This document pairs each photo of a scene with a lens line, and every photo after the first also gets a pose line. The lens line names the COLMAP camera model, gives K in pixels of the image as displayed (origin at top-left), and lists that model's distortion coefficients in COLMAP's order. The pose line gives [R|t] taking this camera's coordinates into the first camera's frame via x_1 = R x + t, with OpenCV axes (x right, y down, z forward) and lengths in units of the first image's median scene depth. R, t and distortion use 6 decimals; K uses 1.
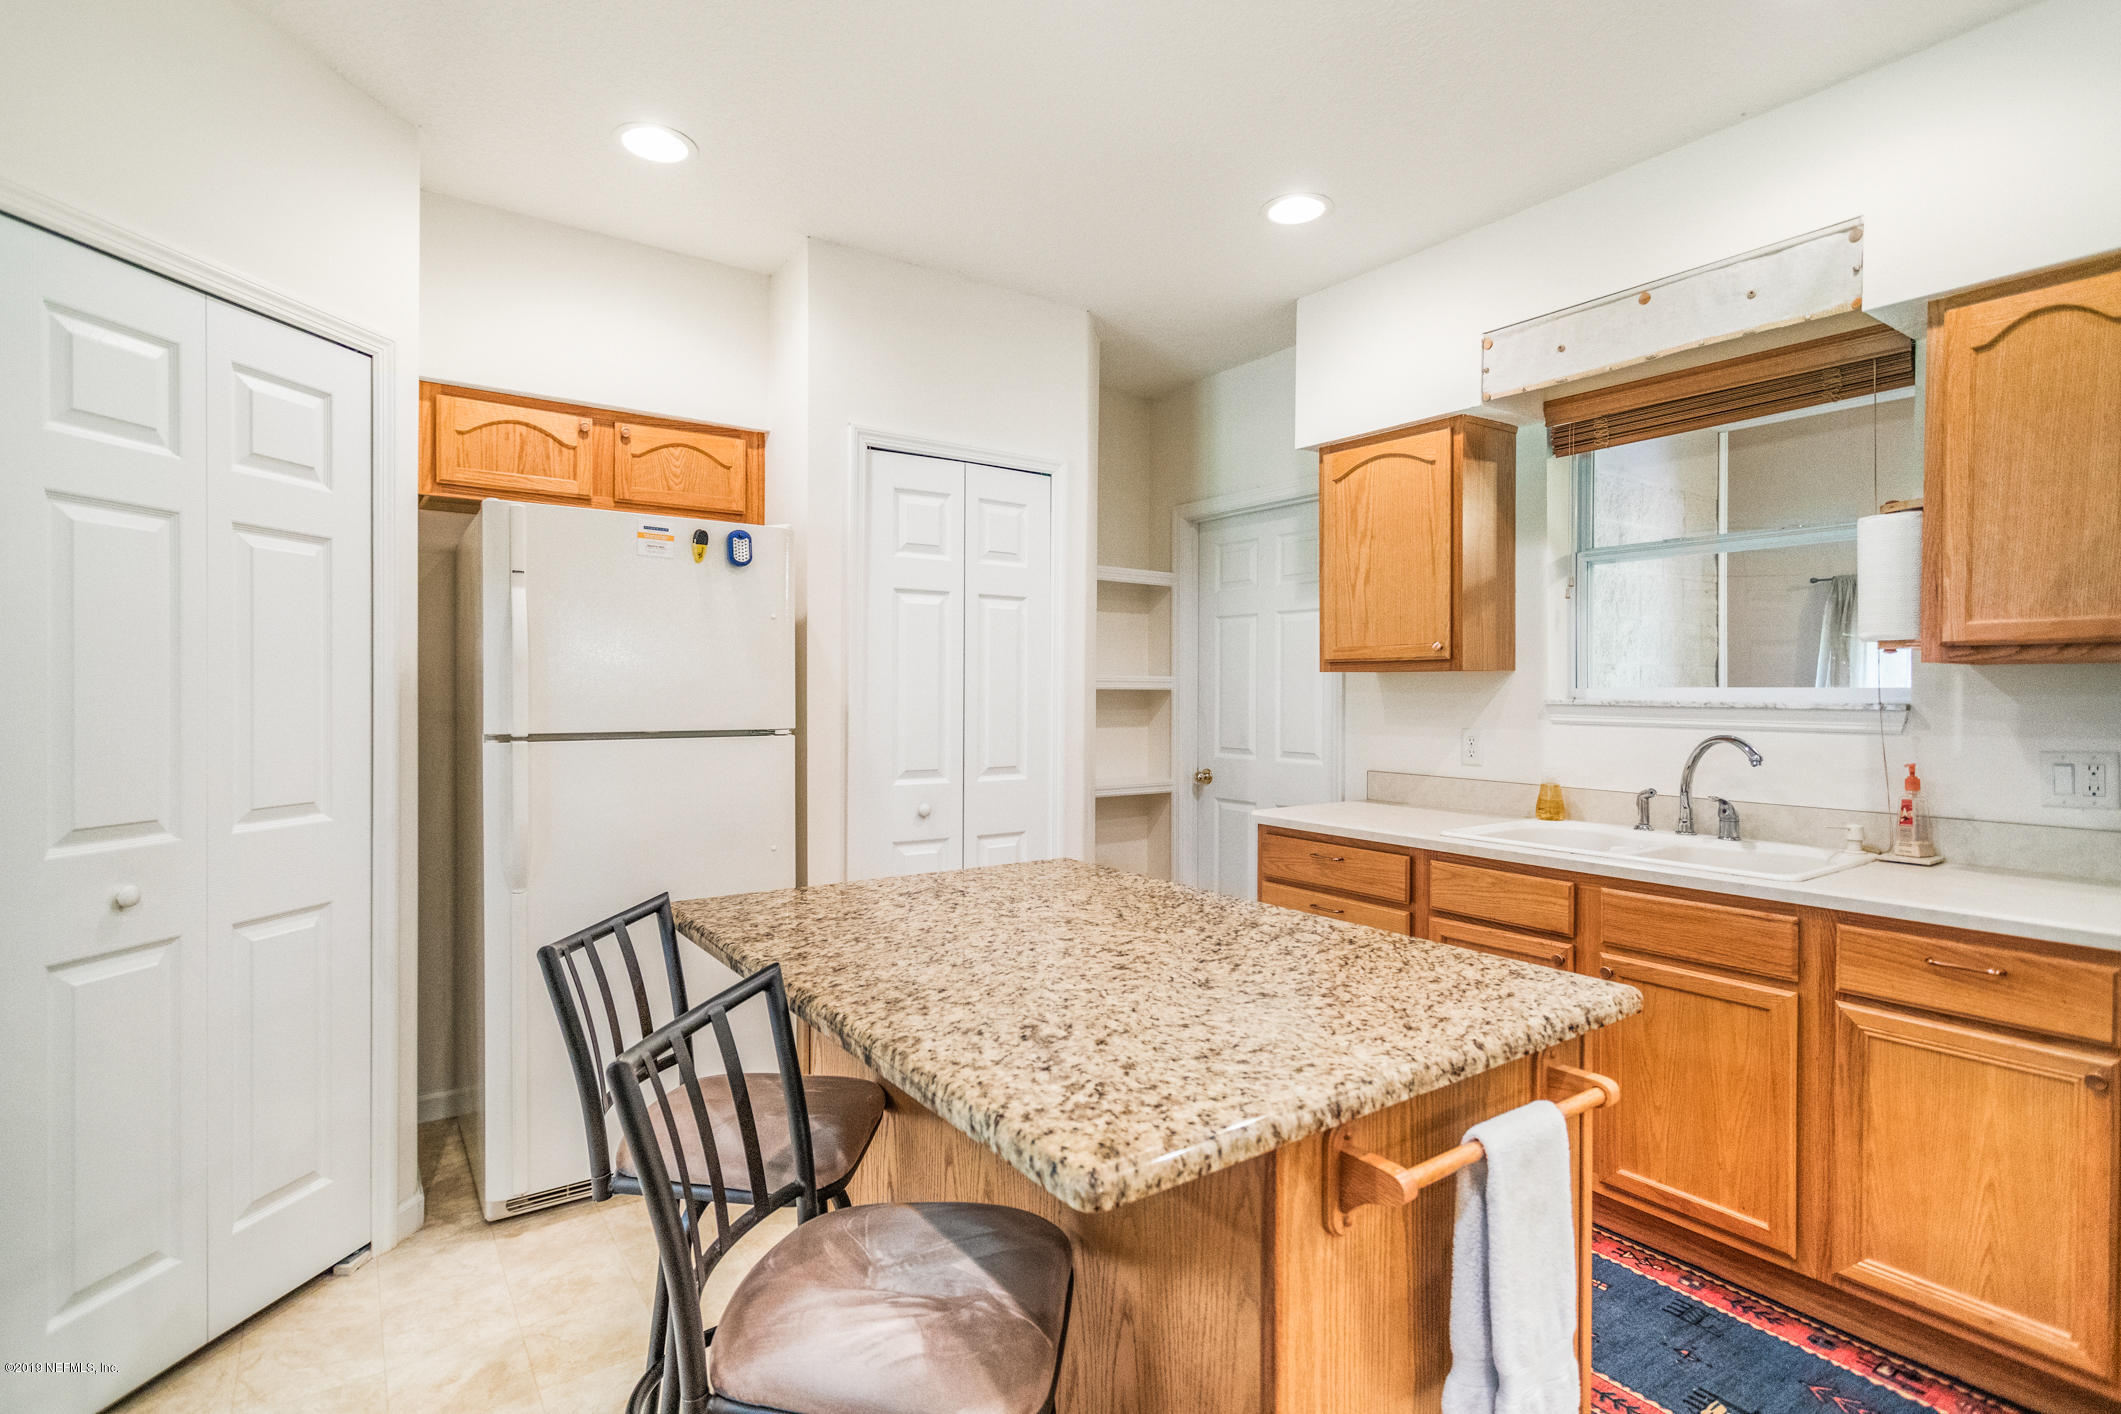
lens RADIAL K [[1019.5, 0, 1051.6], [0, 1019.5, 702.6], [0, 0, 1]] dist [0.001268, 0.000382]
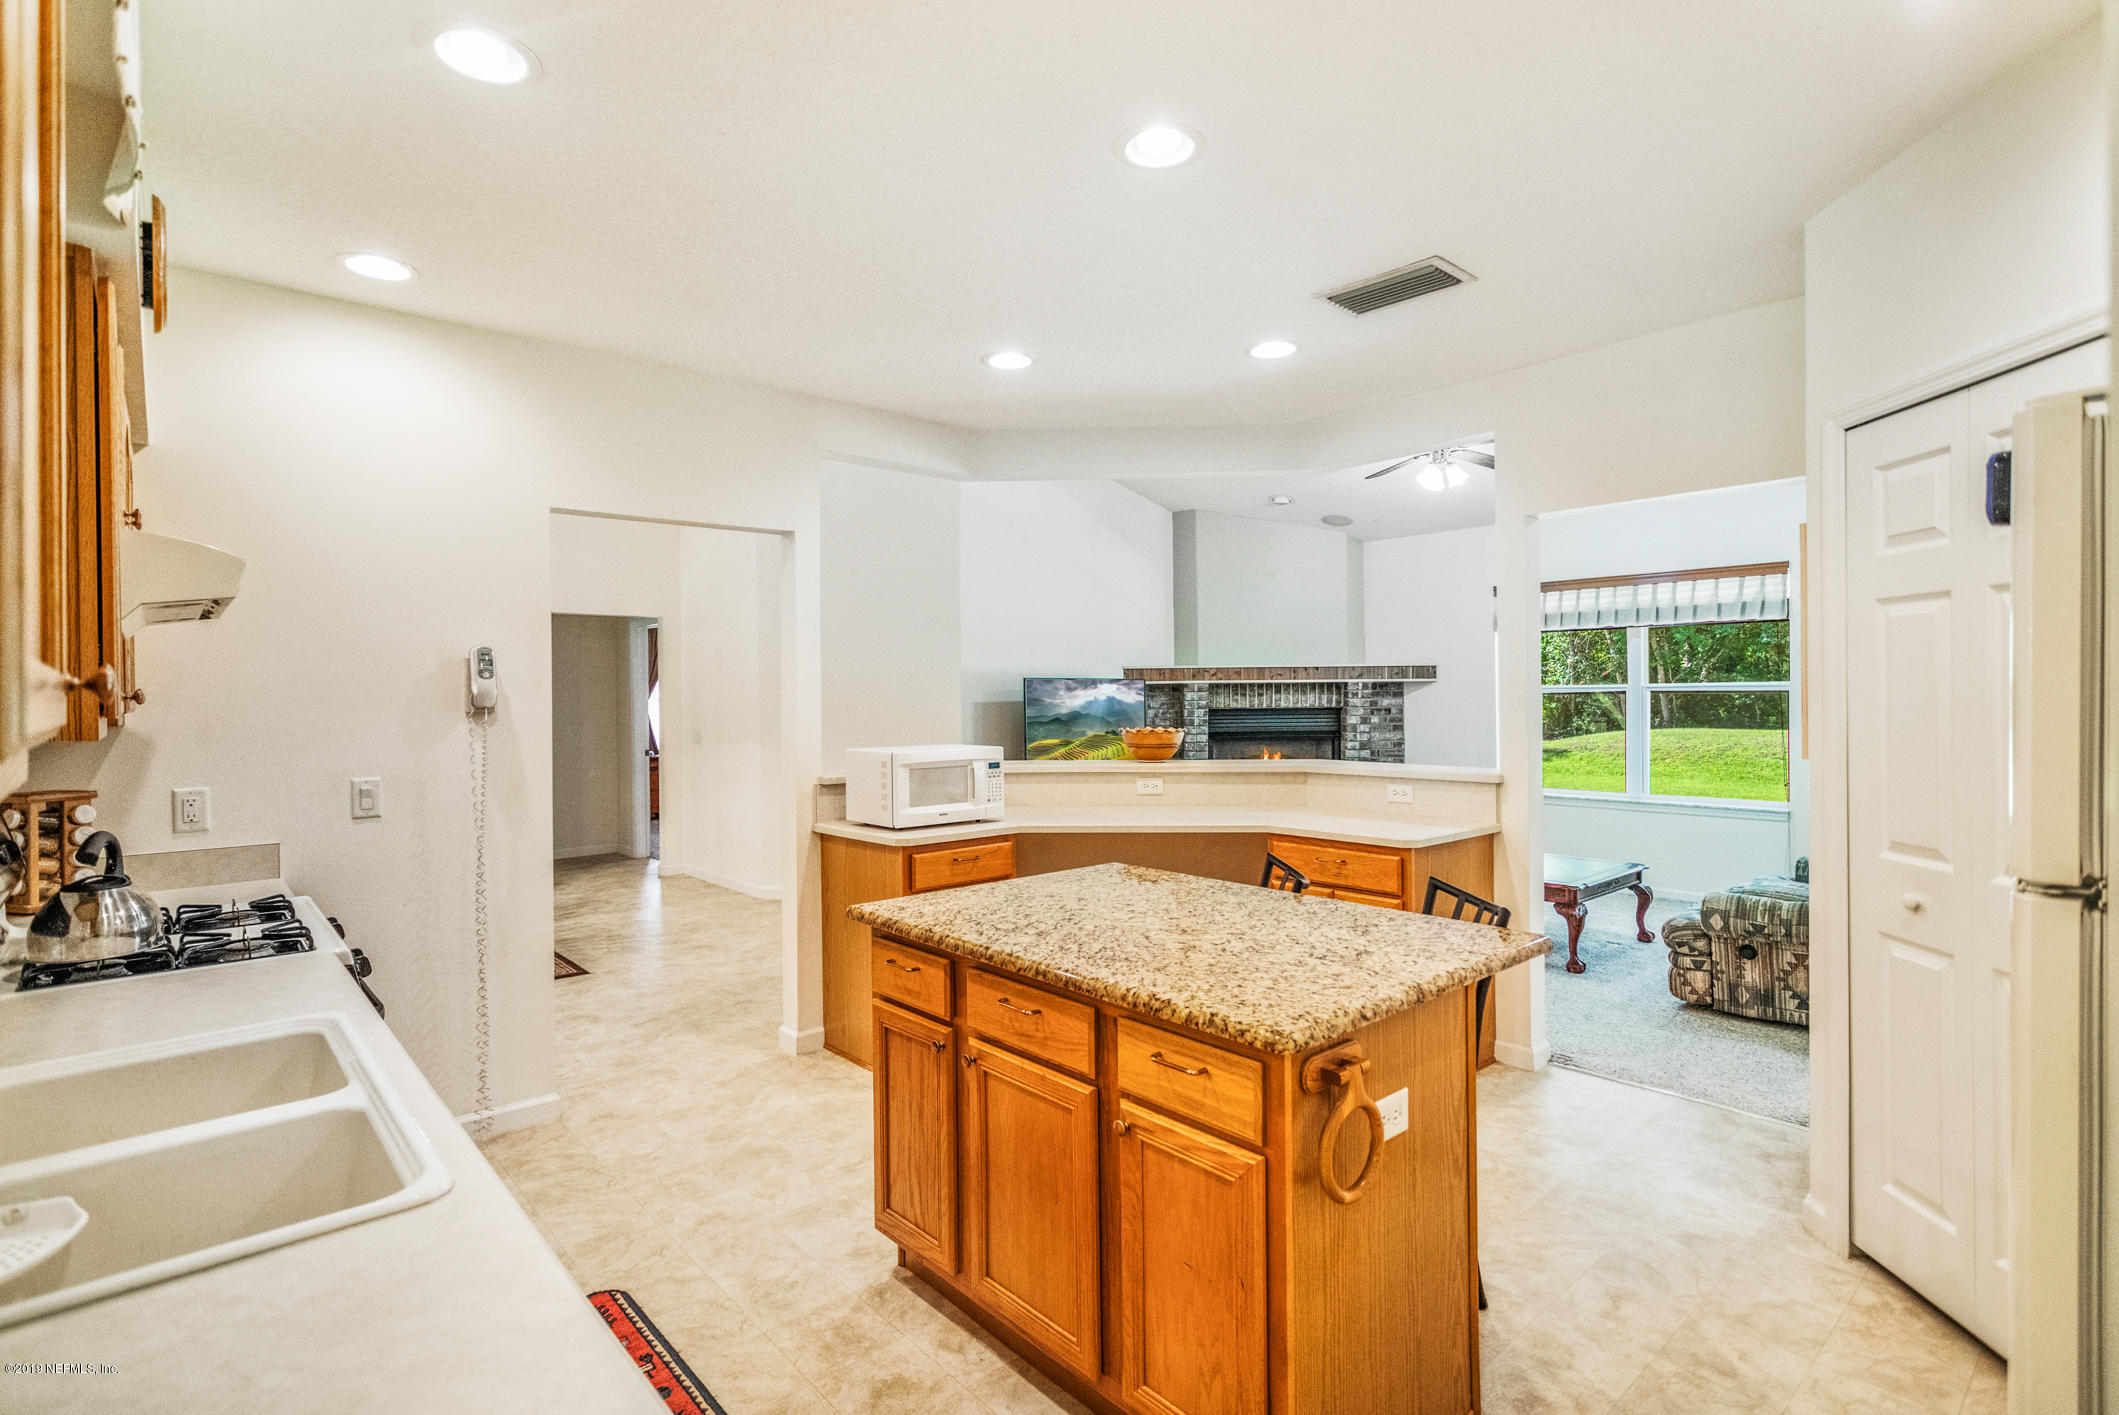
lens RADIAL K [[1023.4, 0, 1060.3], [0, 1023.4, 701.8], [0, 0, 1]] dist [-0.001586, 0.000873]
pose [[-0.993685, 0.008530, -0.111878, 0.193495], [0.006486, 0.999806, 0.018616, -0.059407], [0.112015, 0.017773, -0.993548, 1.399151]]
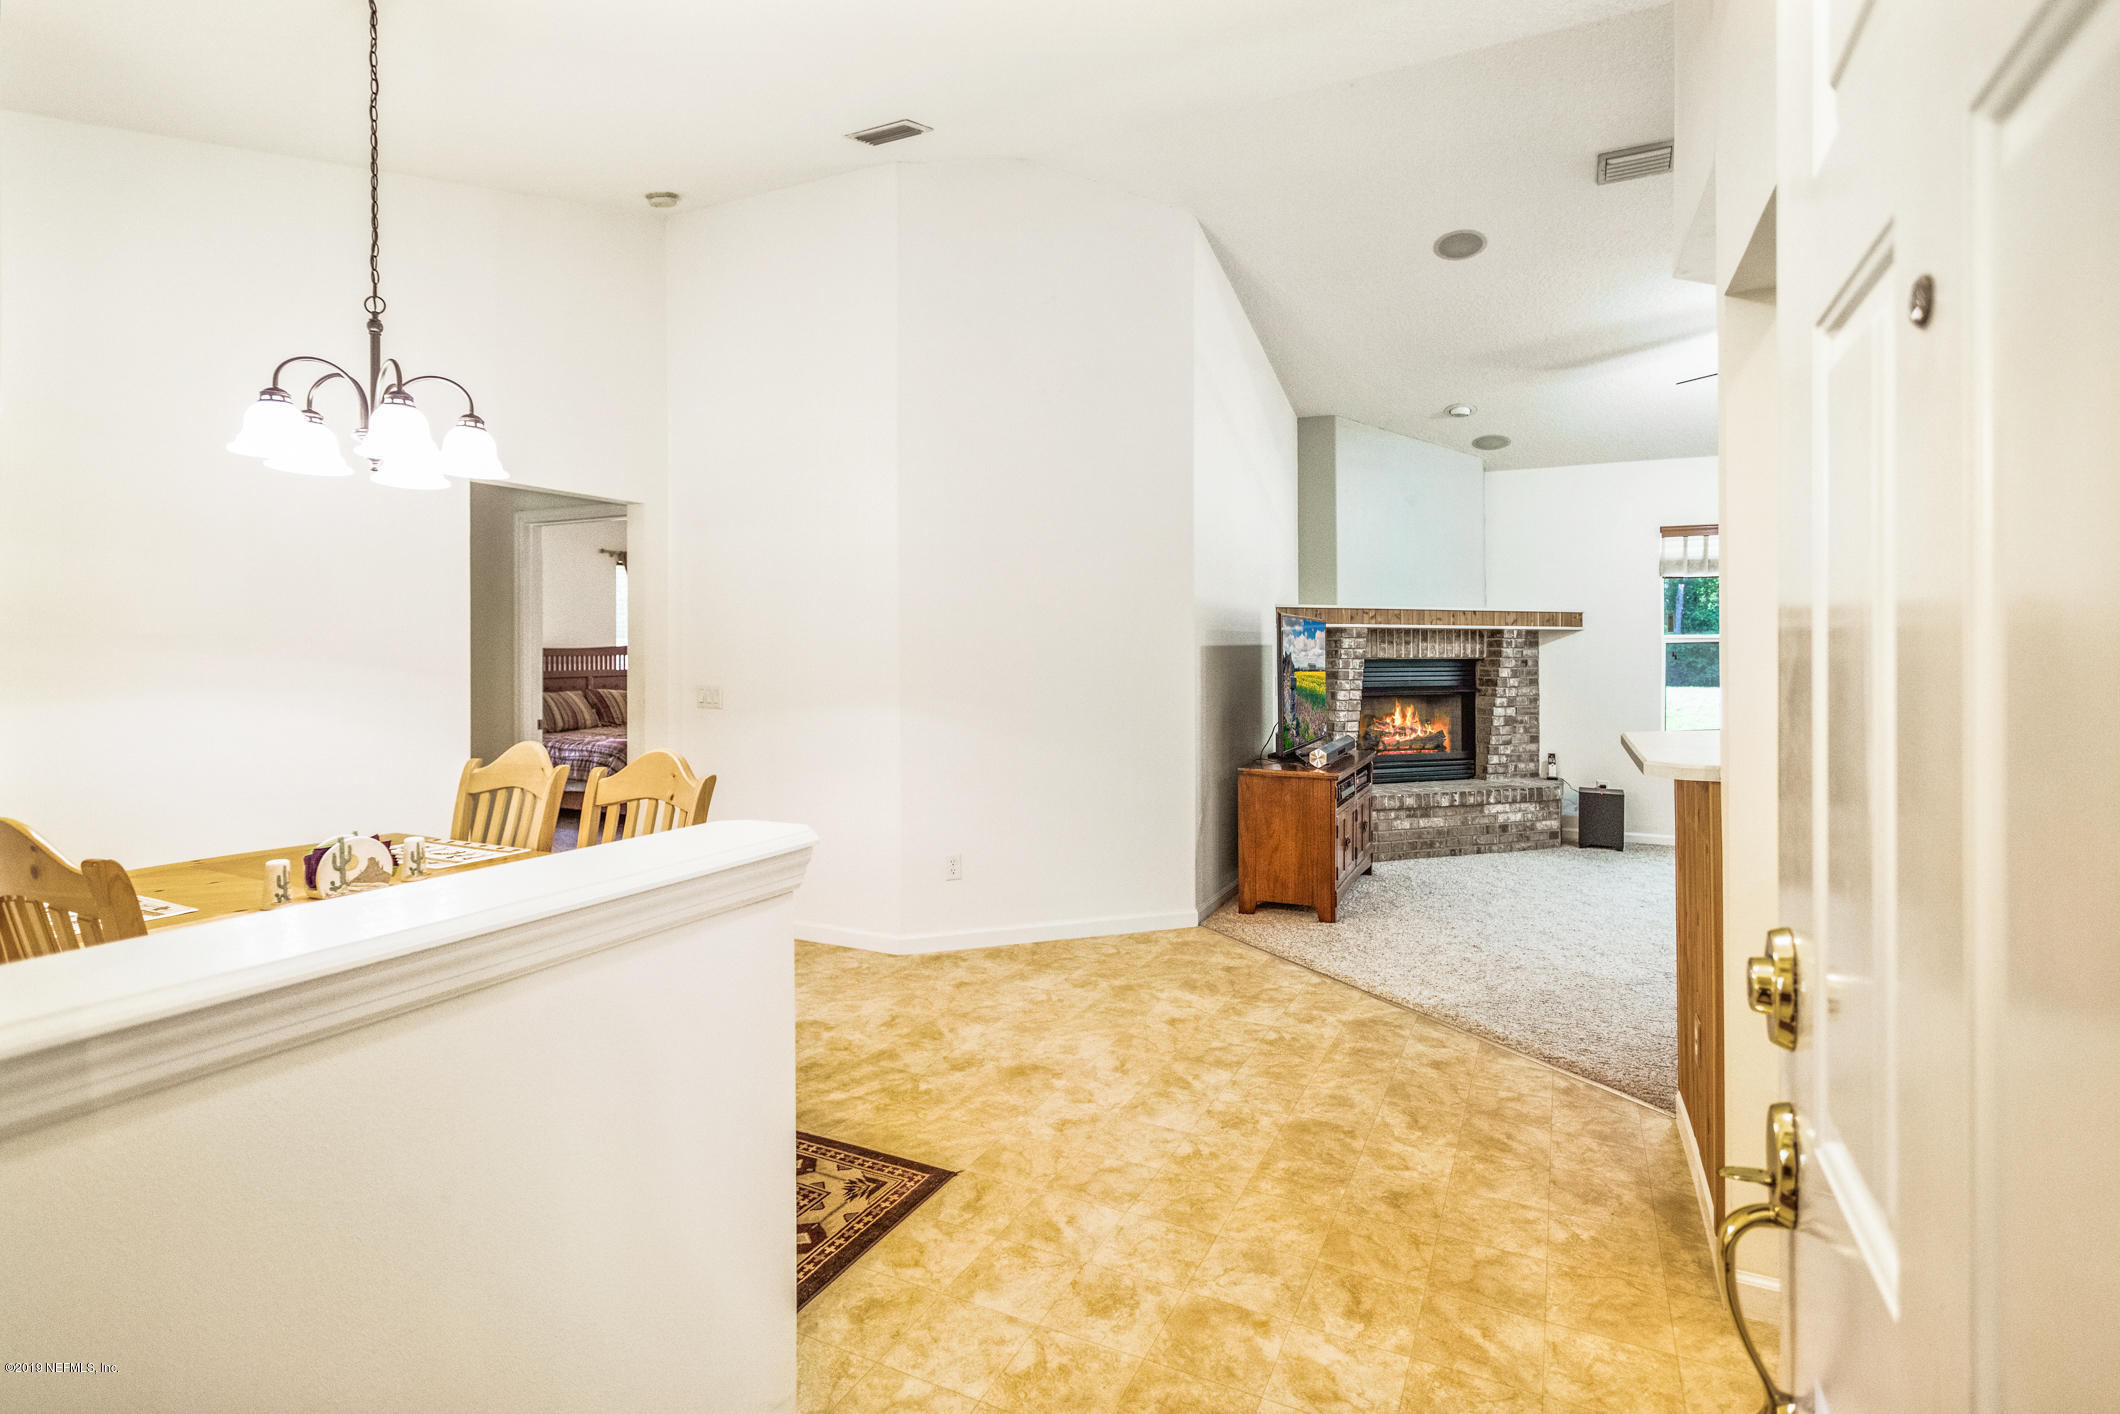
lens RADIAL K [[1033.5, 0, 1071.5], [0, 1033.5, 650.8], [0, 0, 1]] dist [0.002351, 0.000397]
pose [[-0.872517, -0.001945, -0.488580, 1.223024], [-0.008307, 0.999907, 0.010855, -0.021468], [0.488513, 0.013530, -0.872452, 0.306872]]
